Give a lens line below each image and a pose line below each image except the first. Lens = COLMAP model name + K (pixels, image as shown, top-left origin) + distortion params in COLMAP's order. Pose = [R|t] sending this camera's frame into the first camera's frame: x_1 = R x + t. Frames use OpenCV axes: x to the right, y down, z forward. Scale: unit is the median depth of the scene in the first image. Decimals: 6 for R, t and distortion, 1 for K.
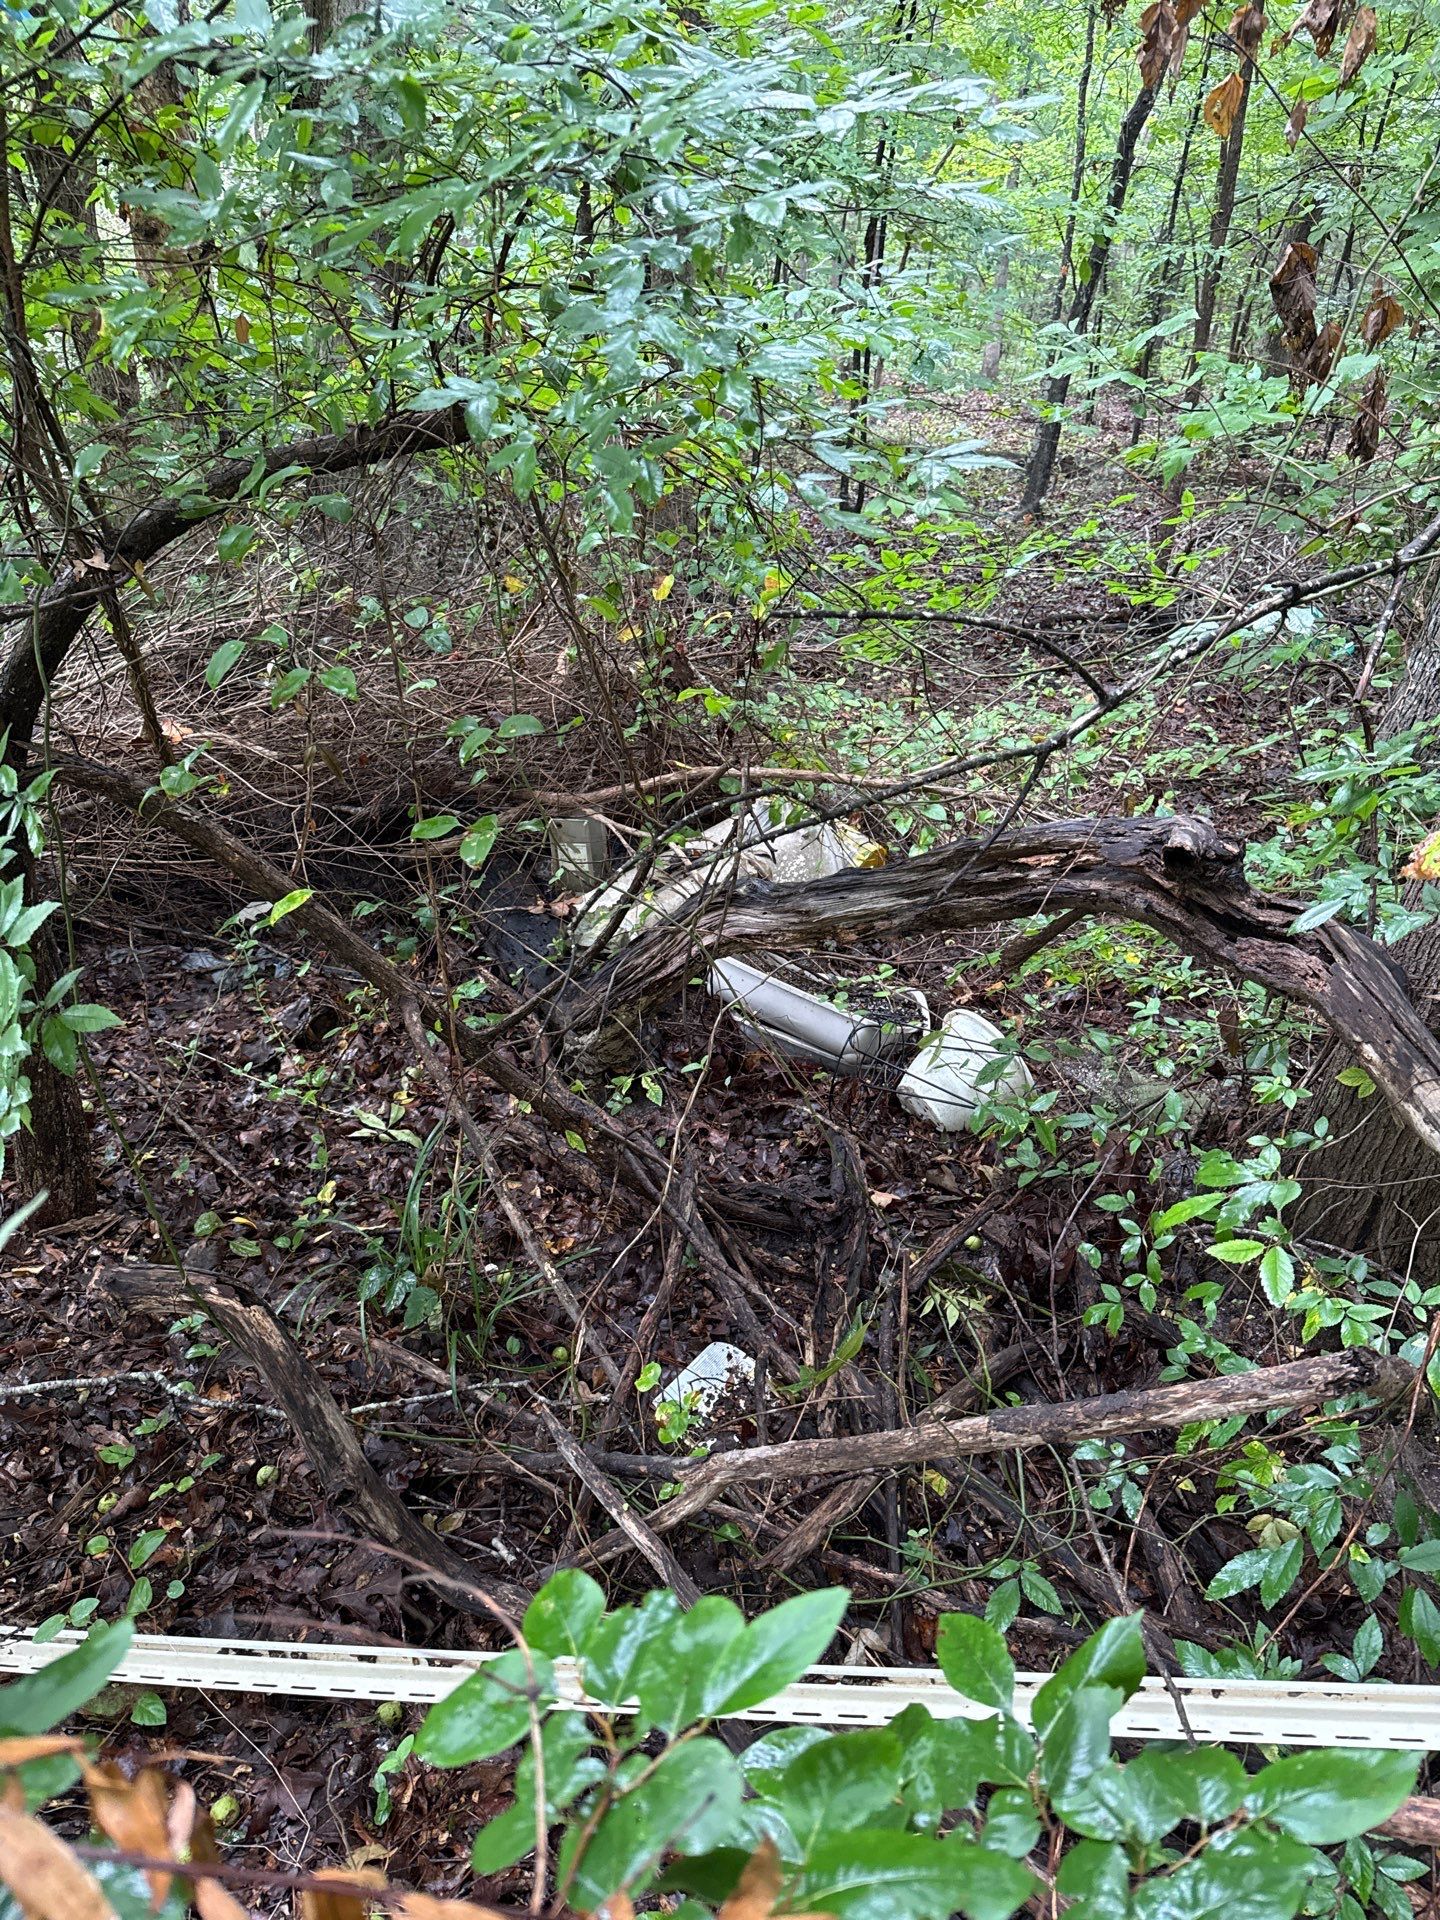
lens RADIAL K [[1316.6, 0, 720.0], [0, 1316.6, 960.0], [0, 0, 1]] dist [-0.036548, -0.000058]
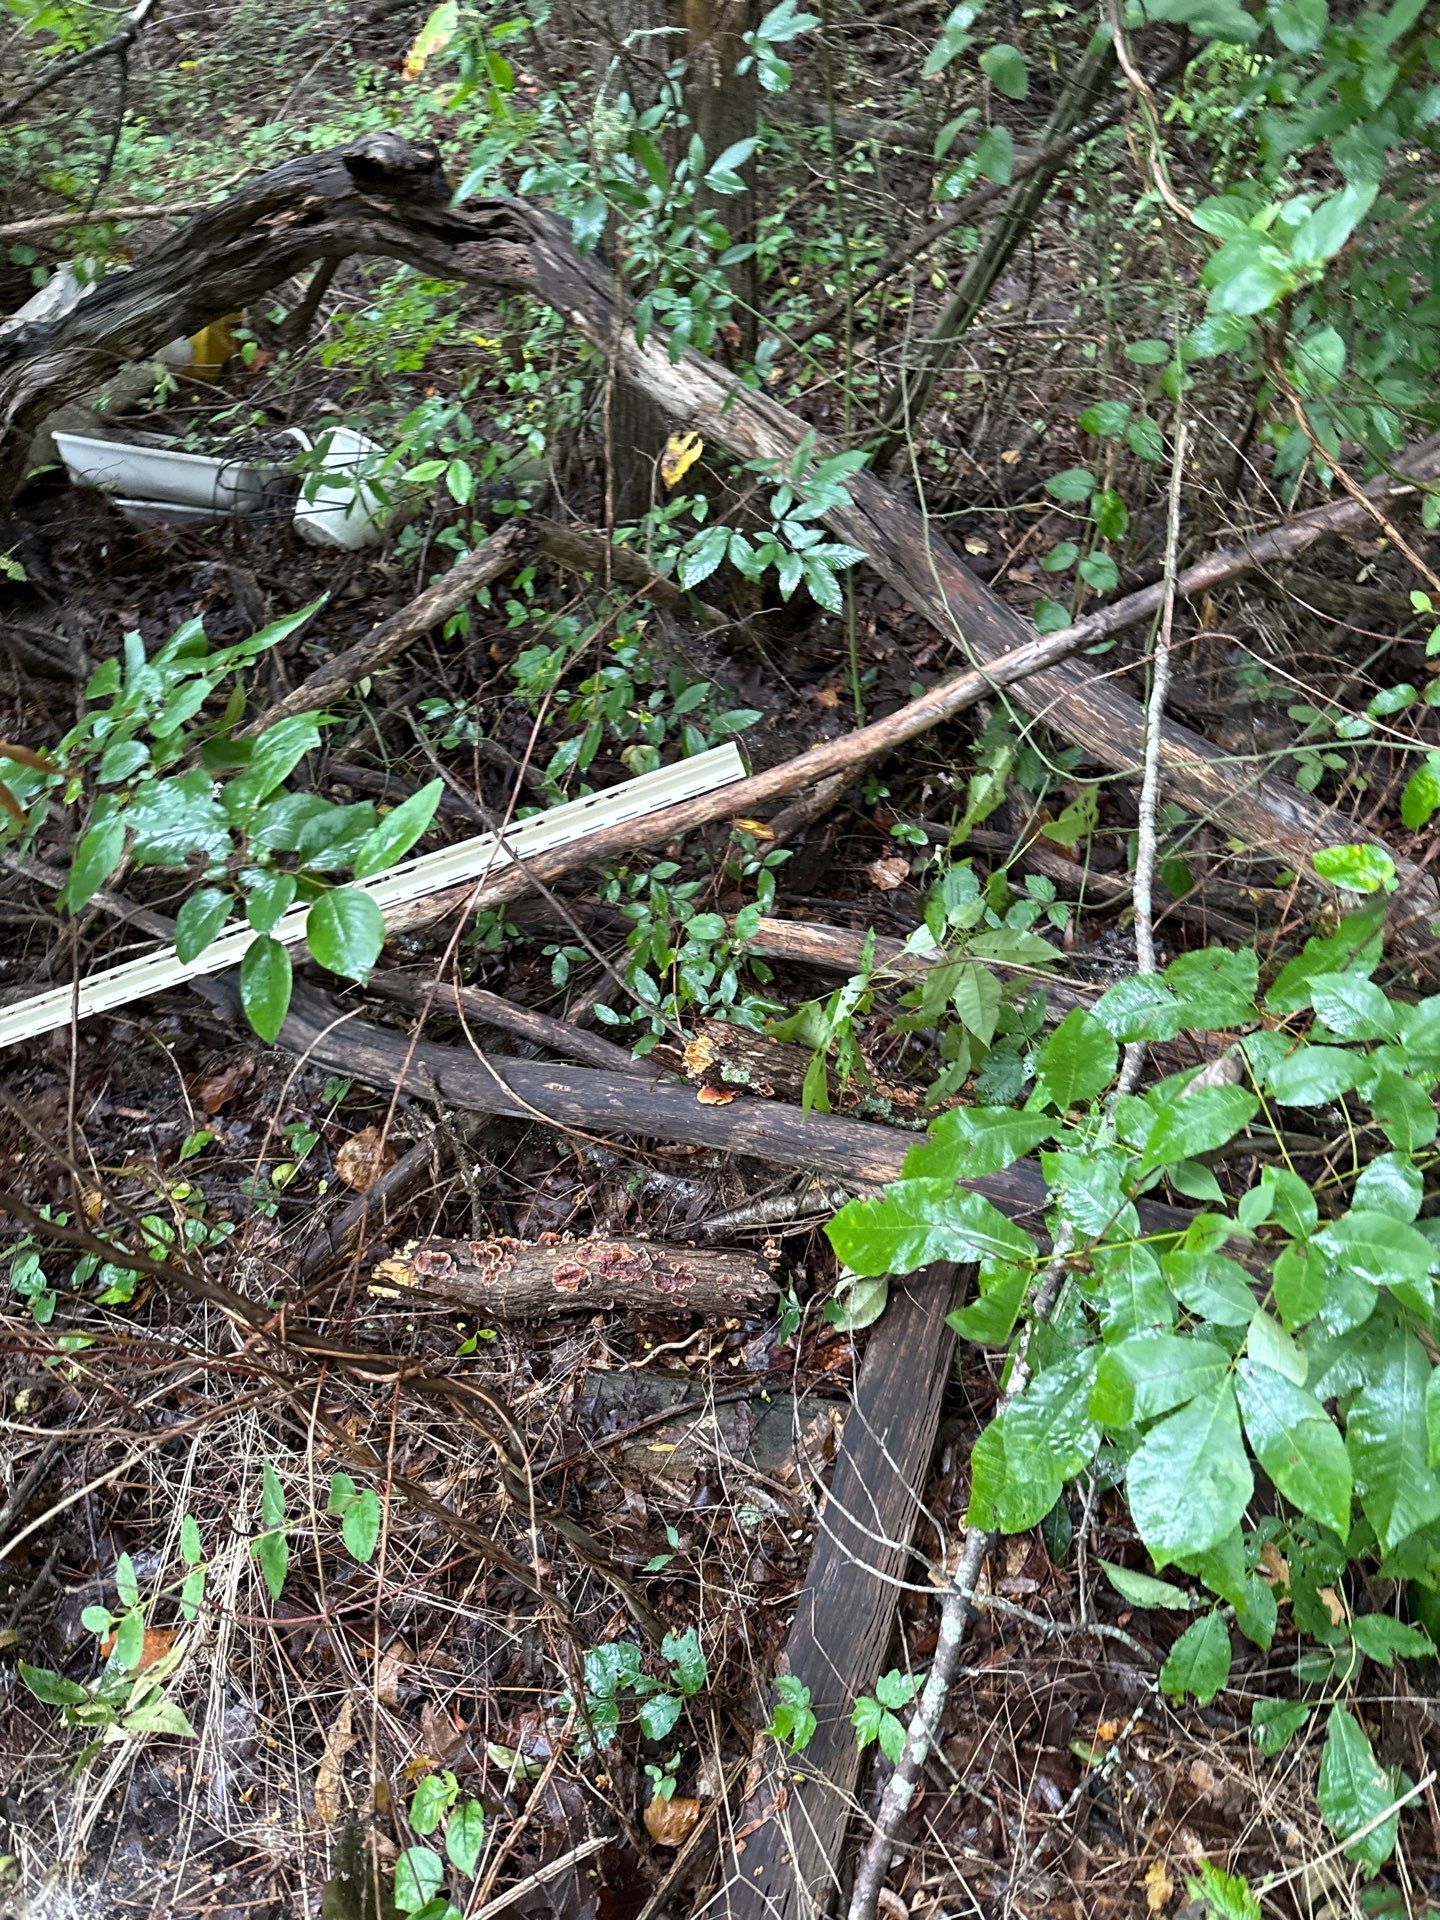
lens RADIAL K [[1316.6, 0, 720.0], [0, 1316.6, 960.0], [0, 0, 1]] dist [-0.036548, -0.000058]
pose [[0.905325, -0.347682, 0.243935, 0.108903], [0.235203, 0.888649, 0.393678, 0.121120], [-0.353647, -0.299033, 0.886292, -0.184794]]
